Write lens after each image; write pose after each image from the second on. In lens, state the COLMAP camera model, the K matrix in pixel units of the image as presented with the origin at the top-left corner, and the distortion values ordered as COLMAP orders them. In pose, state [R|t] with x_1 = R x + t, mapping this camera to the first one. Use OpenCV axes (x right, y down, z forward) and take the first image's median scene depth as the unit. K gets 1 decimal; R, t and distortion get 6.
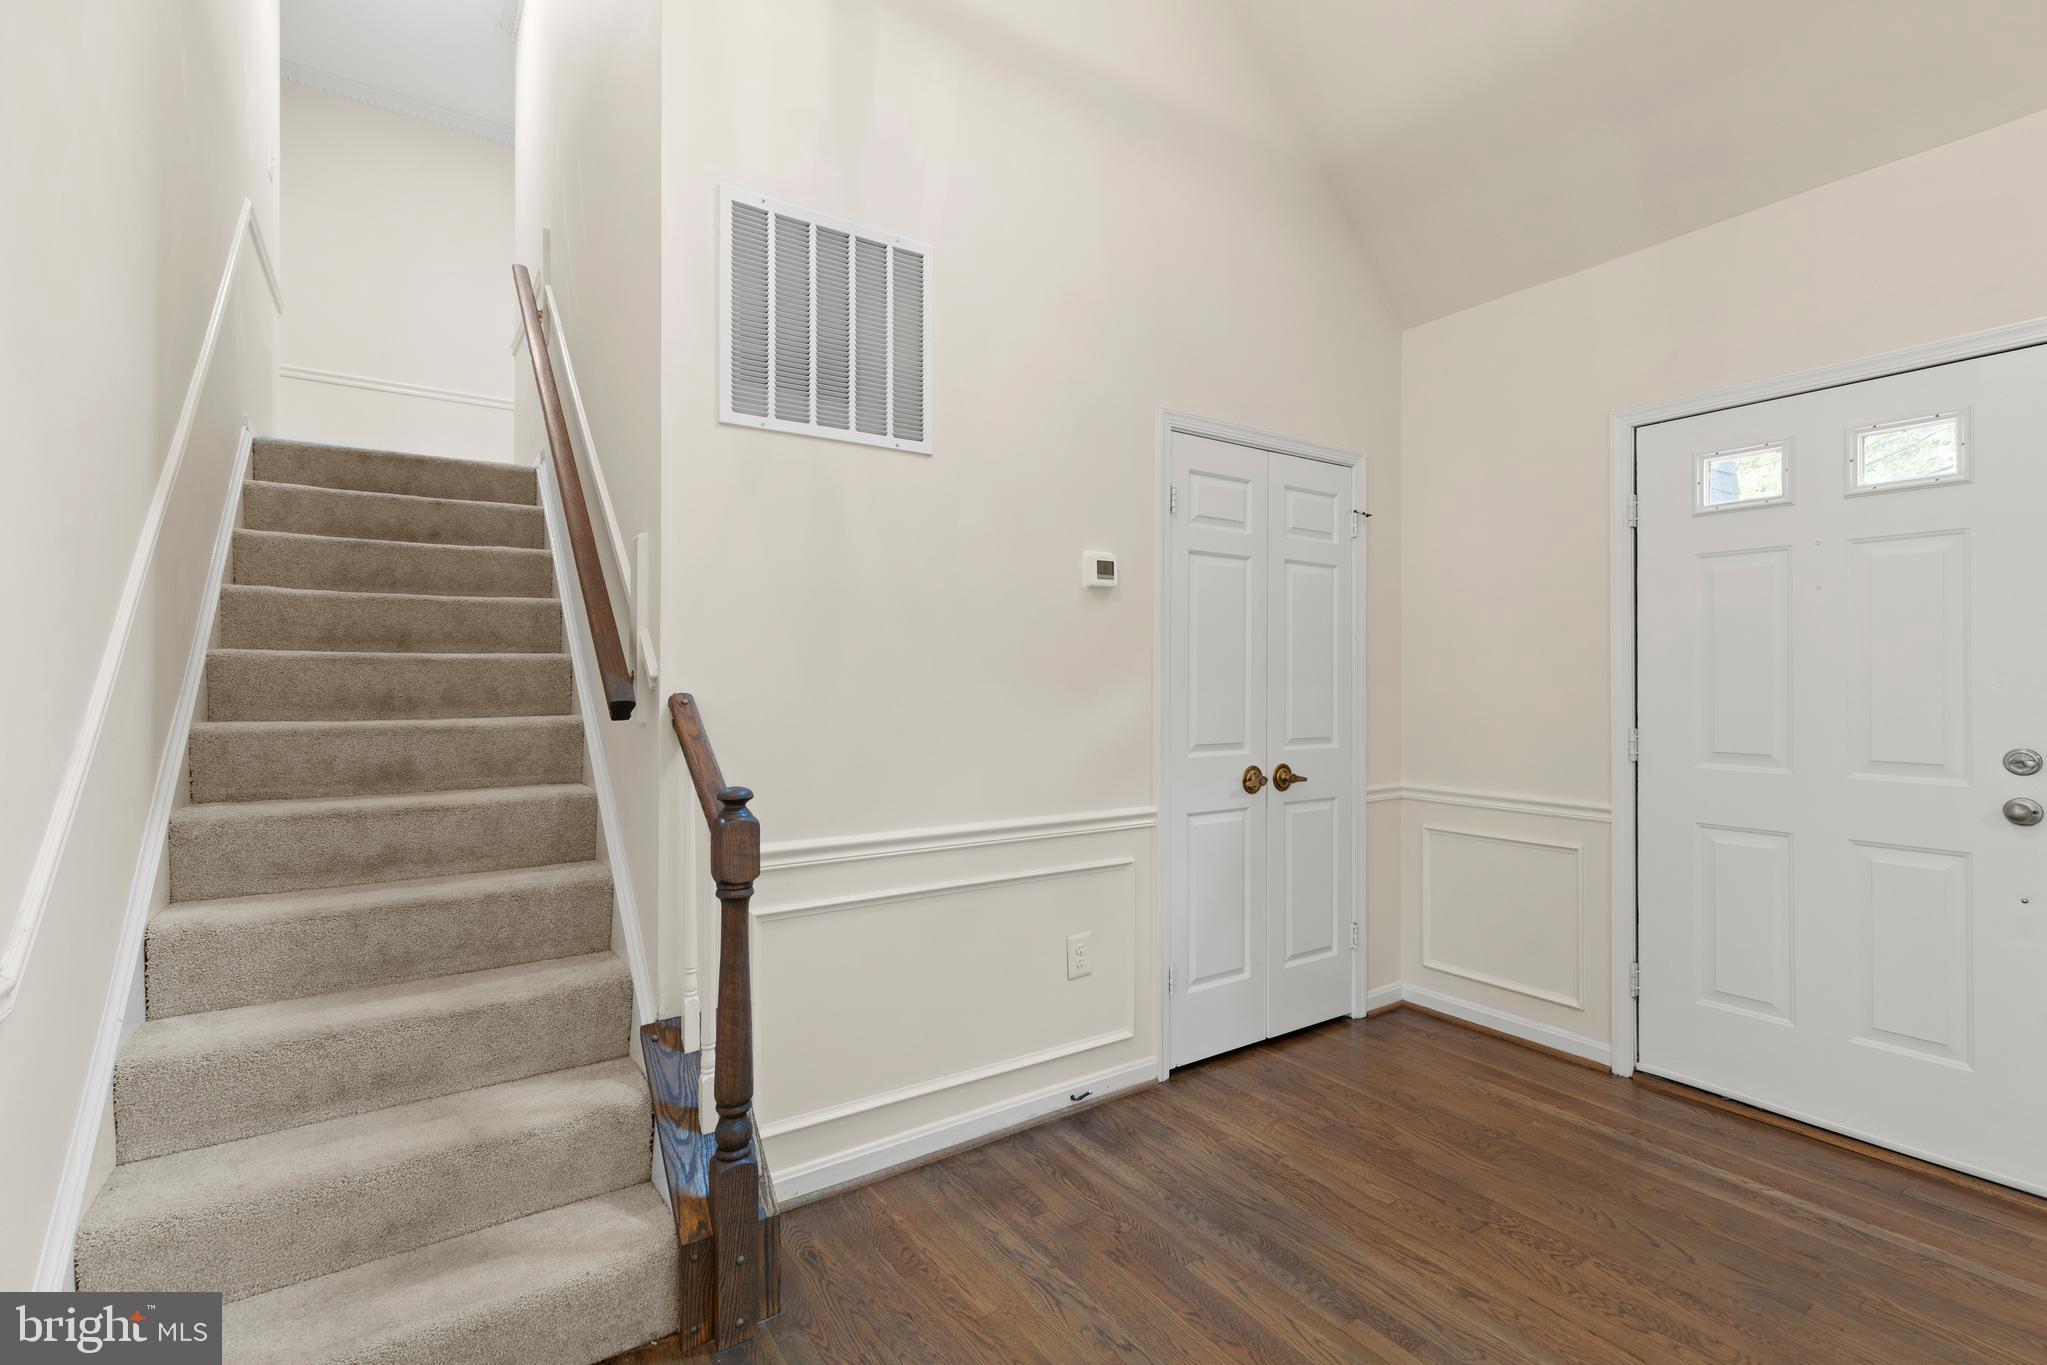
lens RADIAL K [[926.9, 0, 1026.1], [0, 926.9, 679.3], [0, 0, 1]] dist [0.012483, -0.000156]
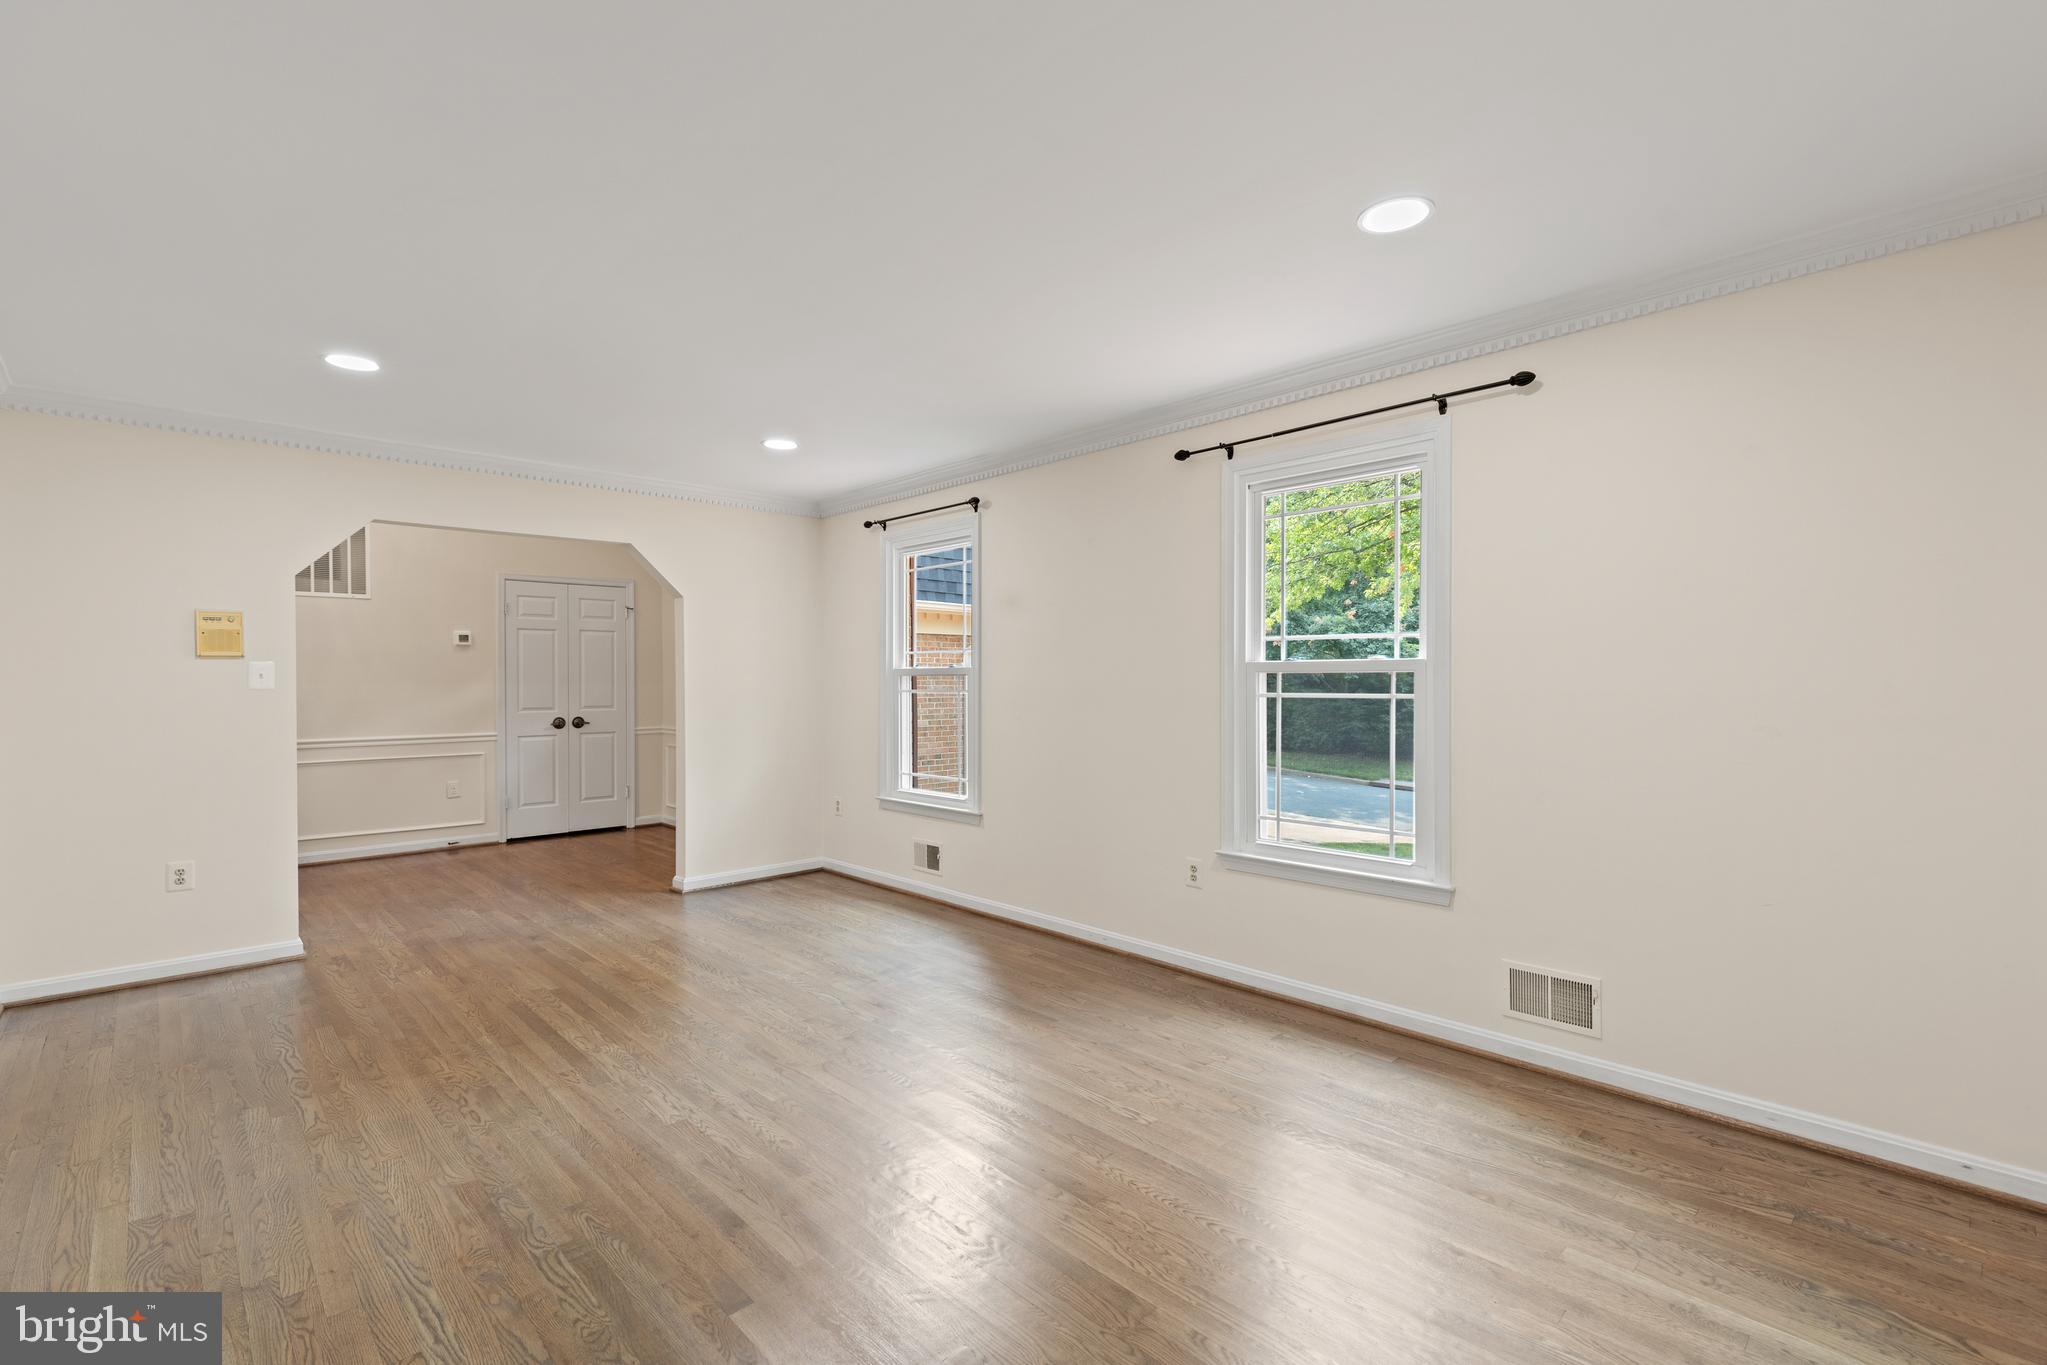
lens RADIAL K [[926.9, 0, 1031.4], [0, 926.9, 689.6], [0, 0, 1]] dist [0.012483, -0.000156]
pose [[0.984897, -0.007604, 0.172975, 1.078546], [0.005447, 0.999901, 0.012943, -0.001680], [-0.173057, -0.011805, 0.984841, -1.641847]]
